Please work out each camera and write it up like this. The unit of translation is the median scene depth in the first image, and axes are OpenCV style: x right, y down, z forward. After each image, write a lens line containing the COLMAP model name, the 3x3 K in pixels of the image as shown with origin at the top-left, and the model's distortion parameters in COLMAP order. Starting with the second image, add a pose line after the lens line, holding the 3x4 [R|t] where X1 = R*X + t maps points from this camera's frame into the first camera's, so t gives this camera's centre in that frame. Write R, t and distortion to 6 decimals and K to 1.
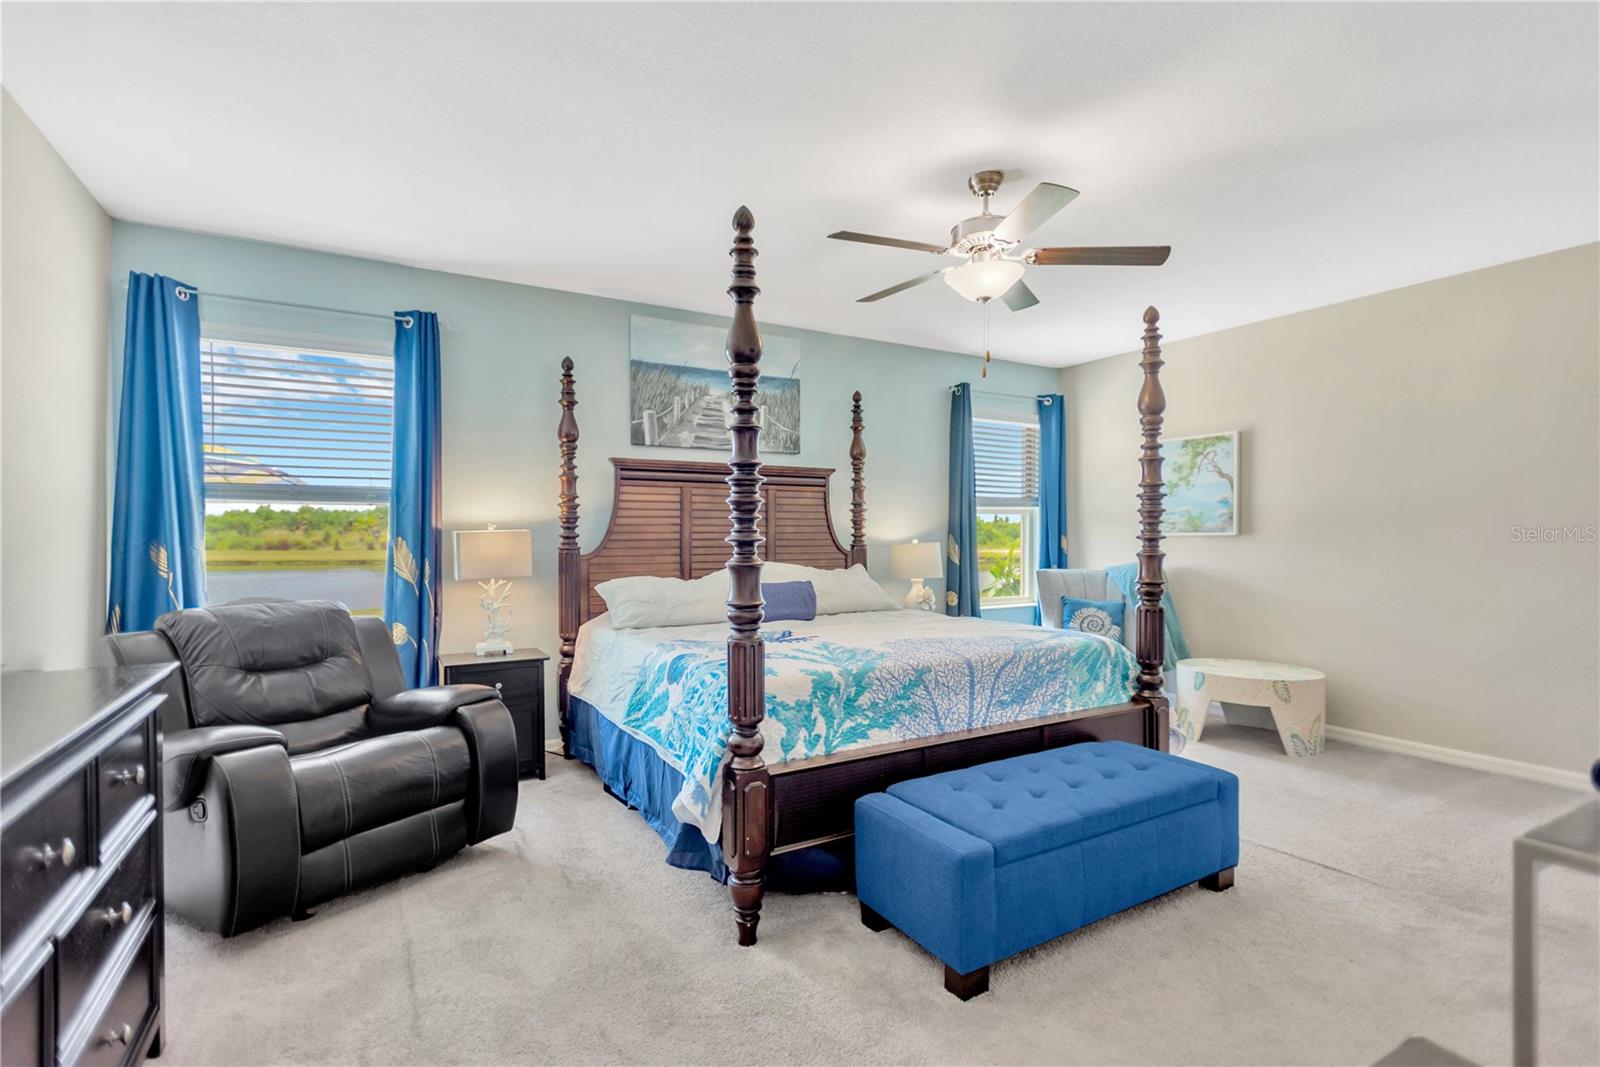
lens RADIAL K [[737.7, 0, 806.5], [0, 737.7, 539.9], [0, 0, 1]] dist [0.001548, -0.000219]
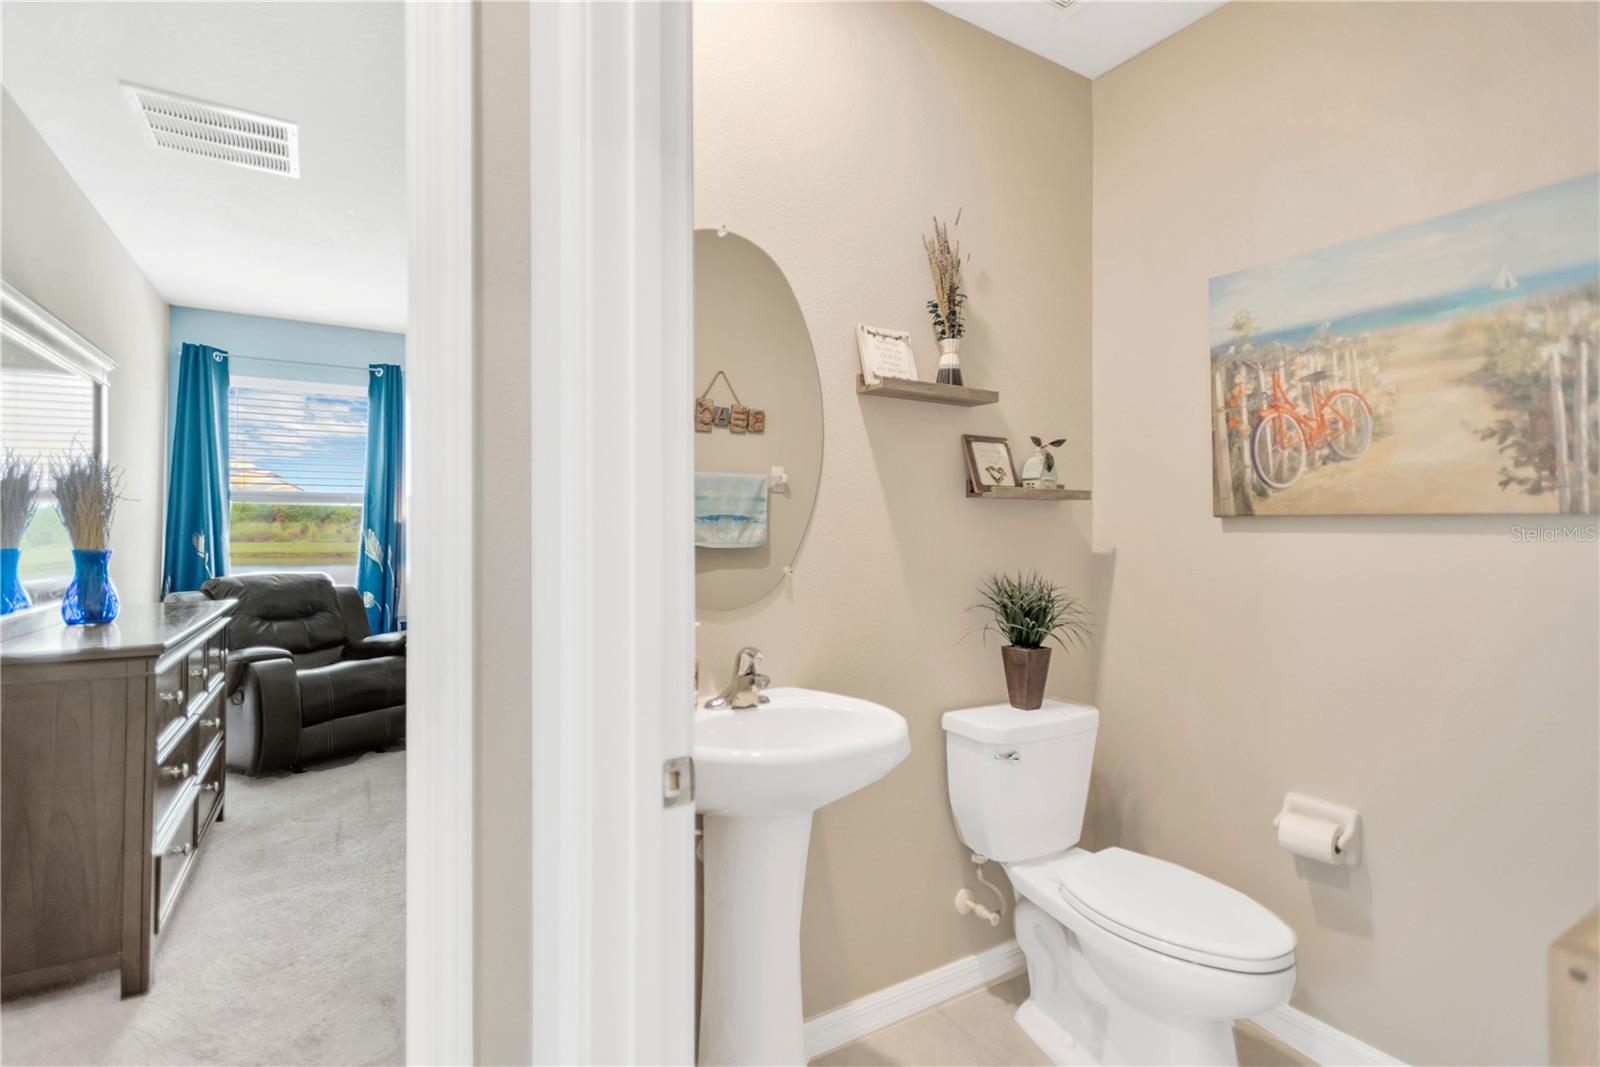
lens RADIAL K [[750.9, 0, 798.2], [0, 750.9, 521.1], [0, 0, 1]] dist [0.007939, -0.000654]
pose [[0.999964, 0.006699, 0.005192, 0.272099], [-0.006599, 0.999795, -0.019166, 0.002959], [-0.005320, 0.019131, 0.999803, -0.462436]]
